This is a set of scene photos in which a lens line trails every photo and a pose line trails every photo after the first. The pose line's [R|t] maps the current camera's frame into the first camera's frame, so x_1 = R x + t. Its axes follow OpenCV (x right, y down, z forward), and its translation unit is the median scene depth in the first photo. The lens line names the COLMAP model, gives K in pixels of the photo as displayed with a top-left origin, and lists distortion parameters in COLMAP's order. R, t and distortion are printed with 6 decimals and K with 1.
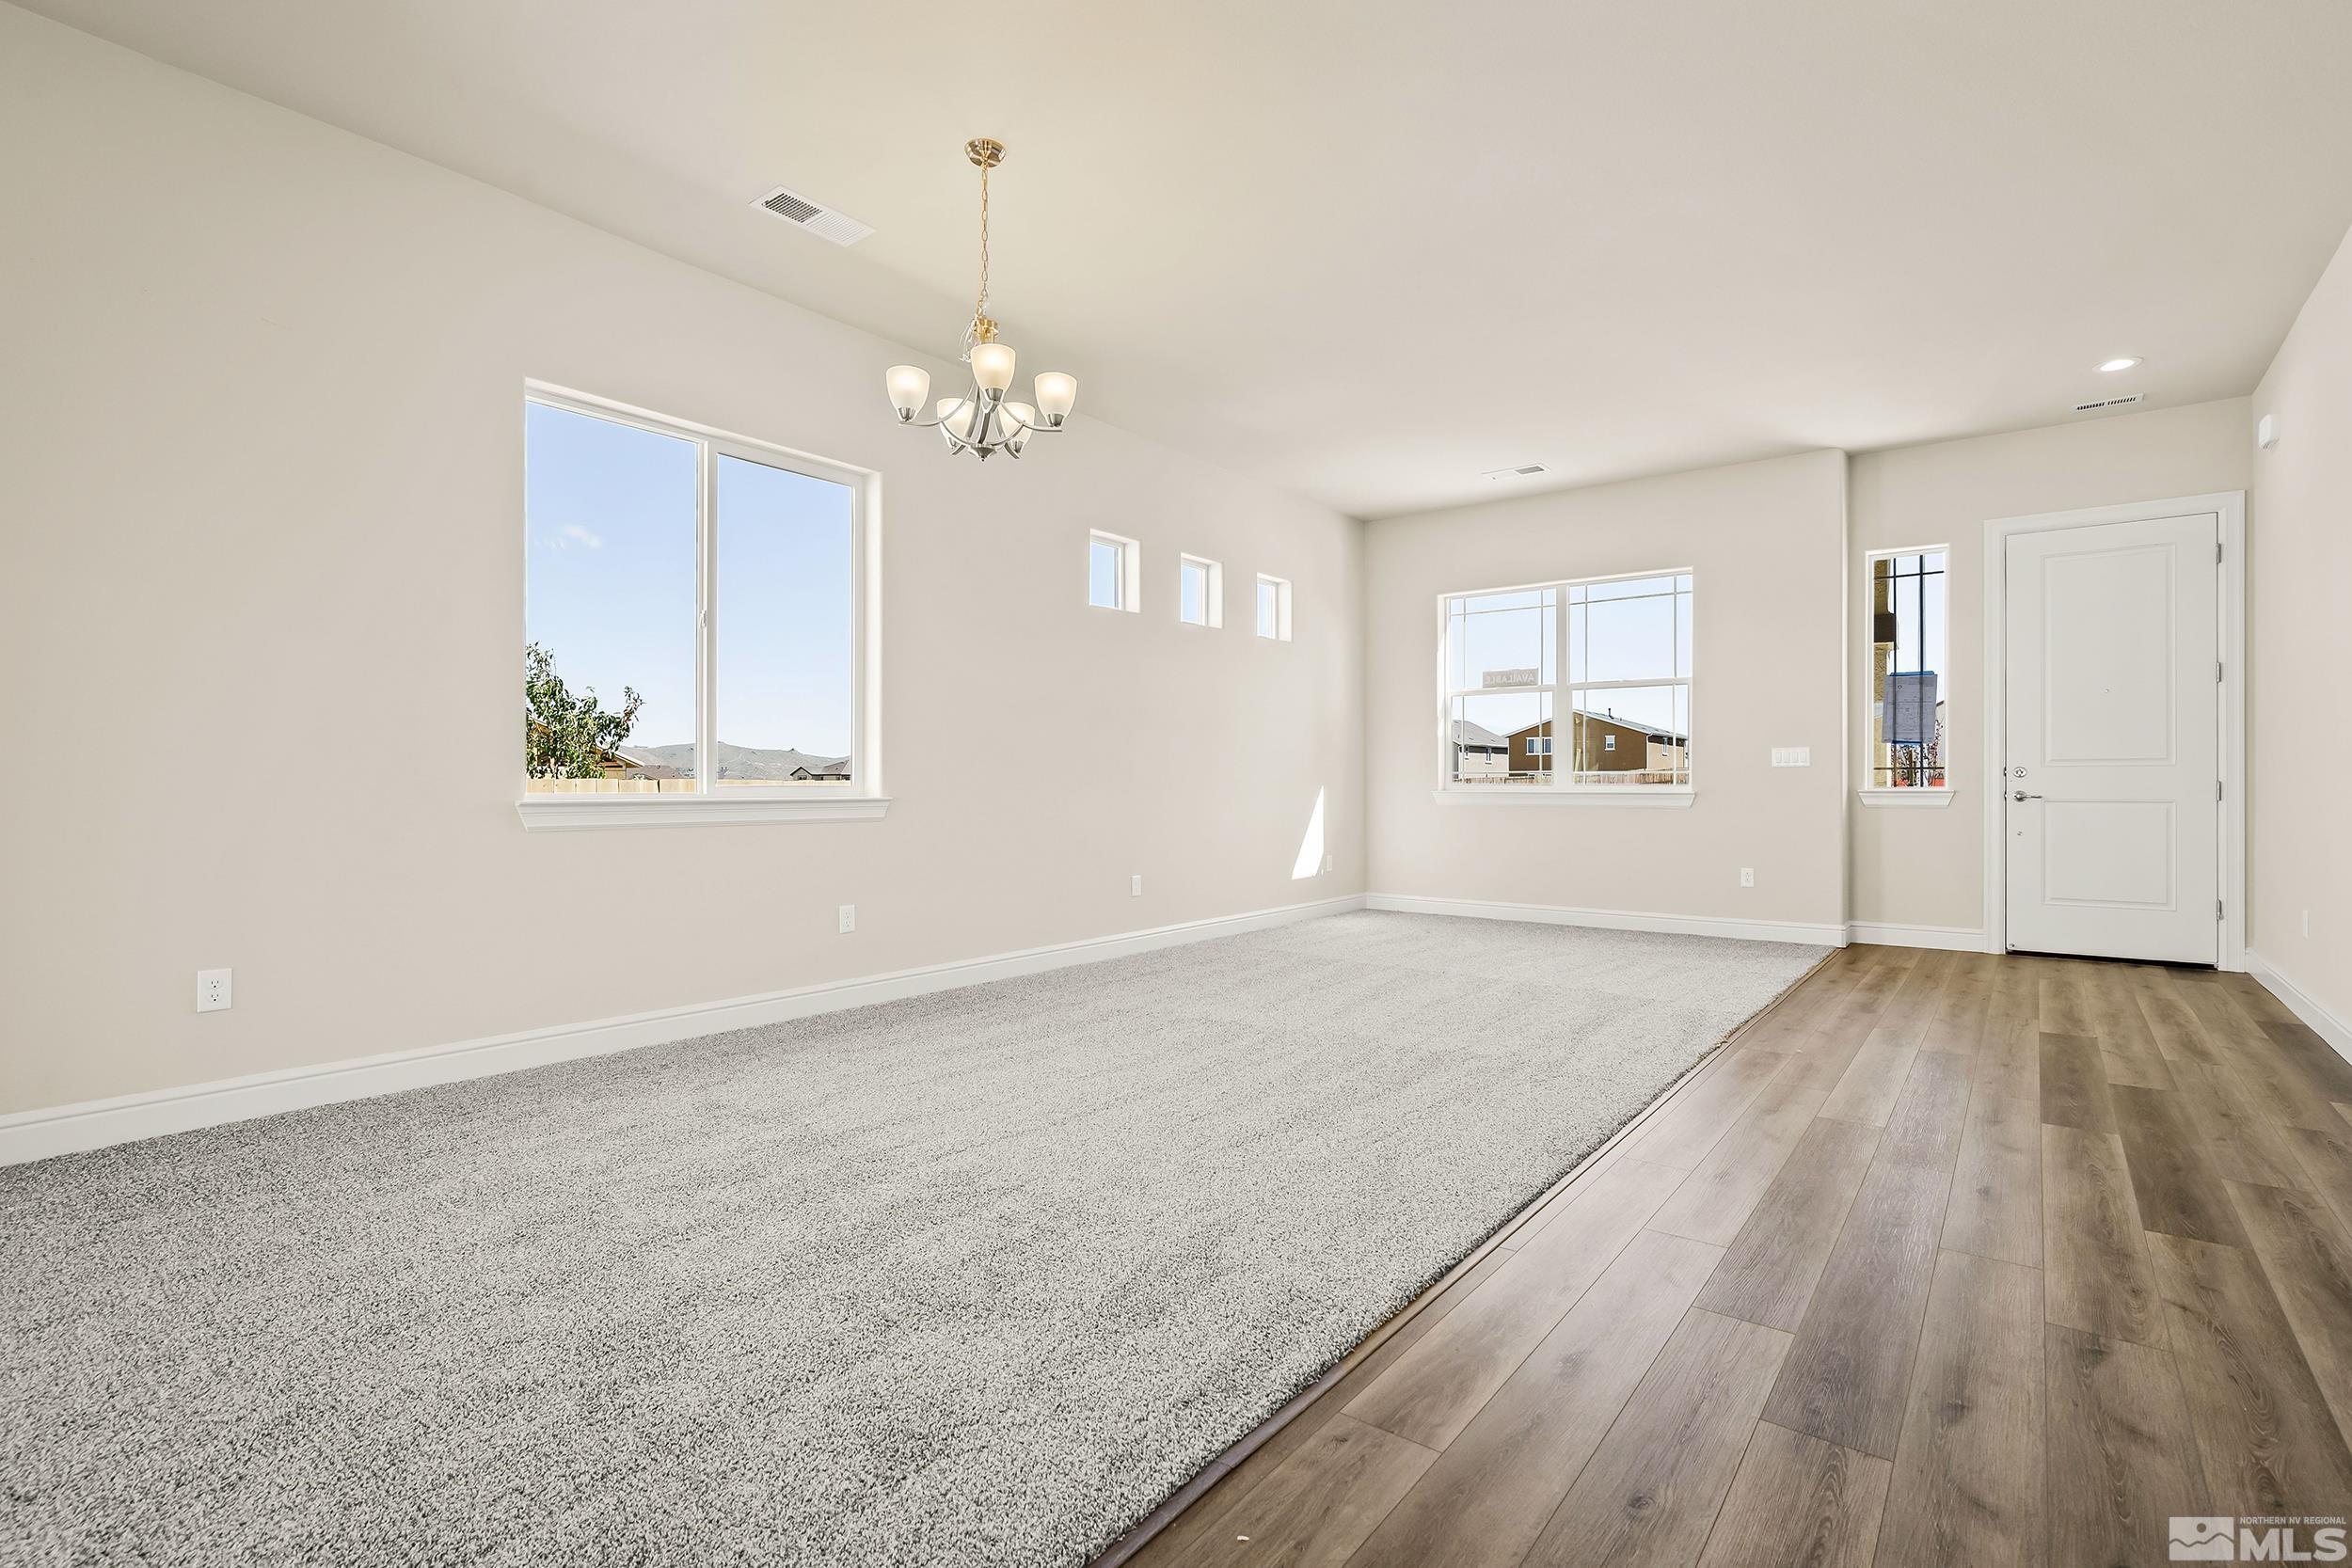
lens RADIAL K [[1117.5, 0, 1176.0], [0, 1117.5, 784.0], [0, 0, 1]] dist [-0.002421, -0.000280]
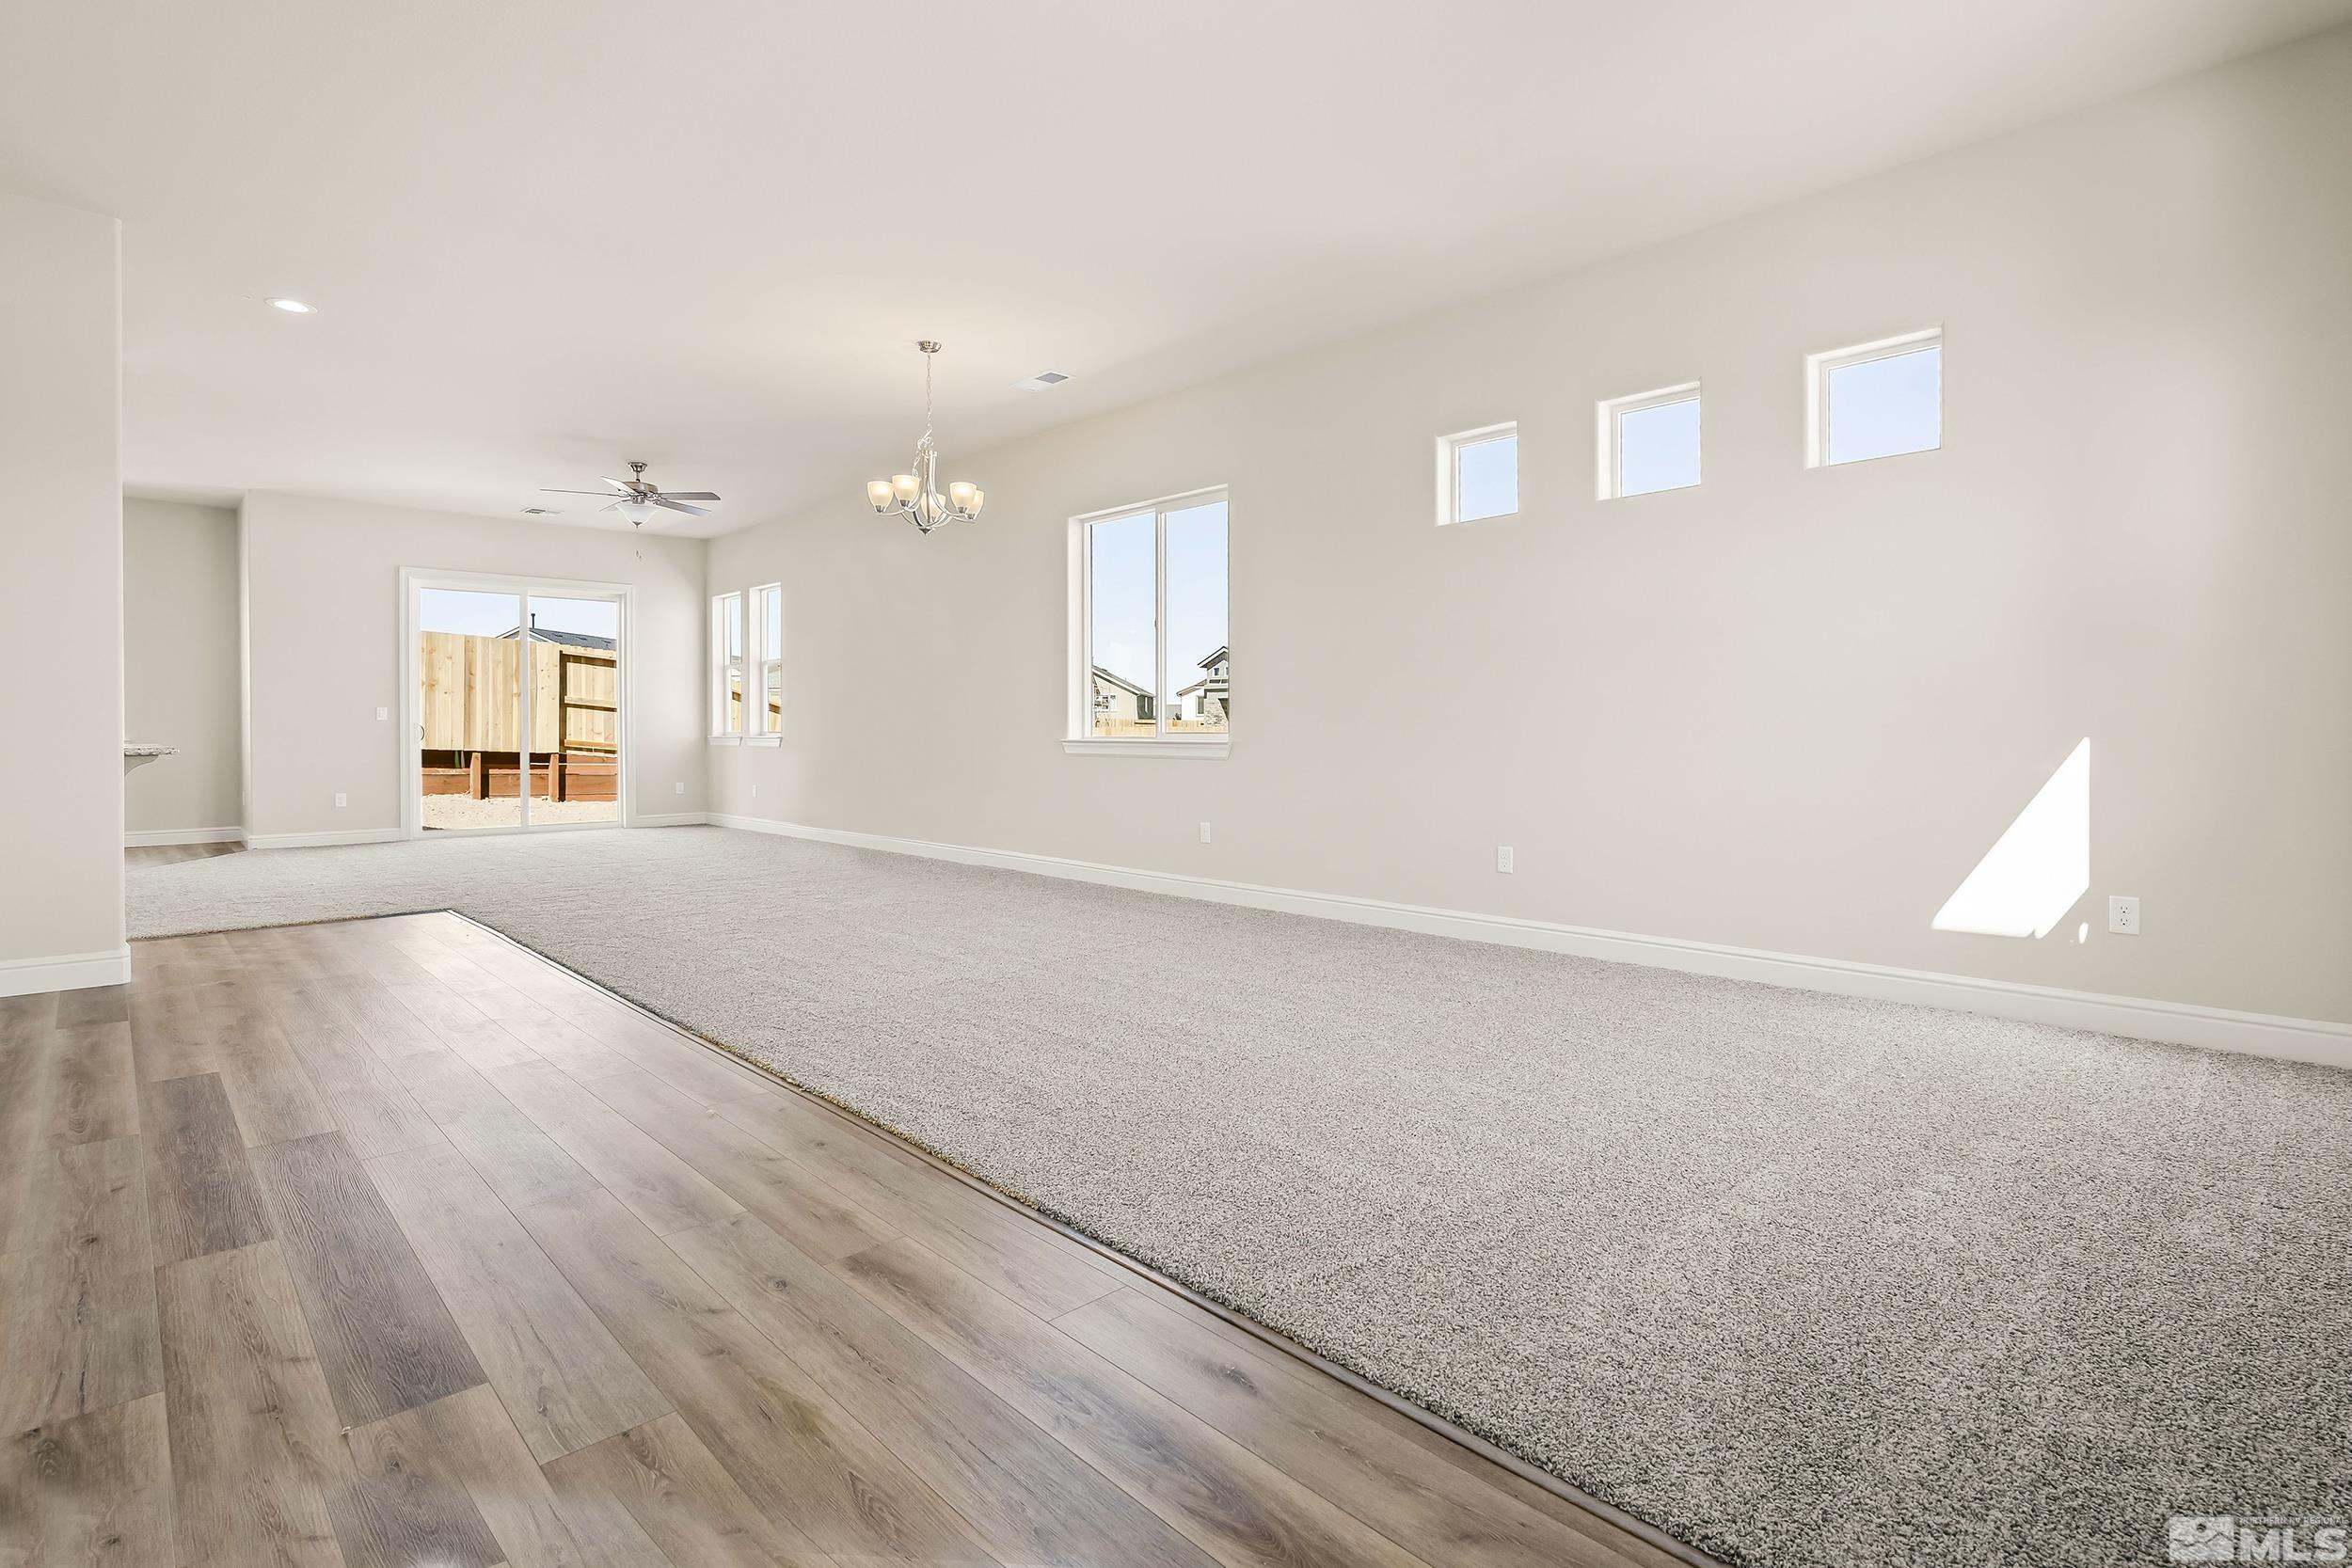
lens RADIAL K [[1060.2, 0, 1180.2], [0, 1060.2, 725.4], [0, 0, 1]] dist [-0.002749, -0.000217]
pose [[-0.120863, 0.001999, -0.992667, 1.341802], [0.000931, 0.999998, 0.001901, -0.009530], [0.992669, -0.000695, -0.120864, 1.551573]]
